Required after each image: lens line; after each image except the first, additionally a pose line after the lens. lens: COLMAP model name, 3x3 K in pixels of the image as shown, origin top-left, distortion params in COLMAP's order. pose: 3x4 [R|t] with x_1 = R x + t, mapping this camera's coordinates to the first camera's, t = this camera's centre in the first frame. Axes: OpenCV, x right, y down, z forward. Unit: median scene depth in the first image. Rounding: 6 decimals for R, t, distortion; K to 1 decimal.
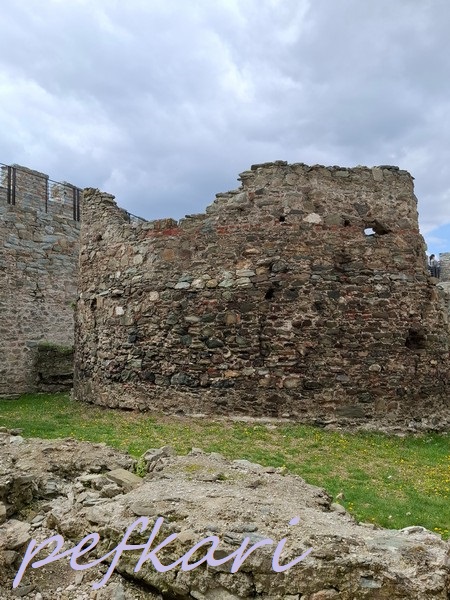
lens RADIAL K [[403.8, 0, 225.0], [0, 403.8, 300.0], [0, 0, 1]] dist [0.003816, 0.001102]
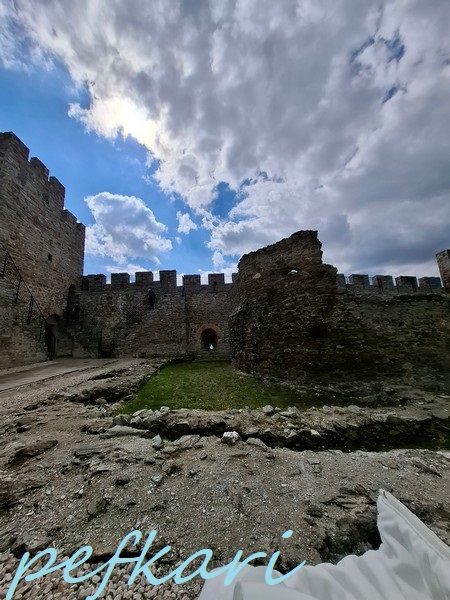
lens RADIAL K [[240.3, 0, 225.0], [0, 240.3, 300.0], [0, 0, 1]] dist [-0.000214, -0.000016]
pose [[0.556156, -0.173288, -0.812811, 1.089517], [0.117118, 0.984602, -0.129777, 0.054389], [0.822784, -0.023019, 0.567888, 0.180677]]
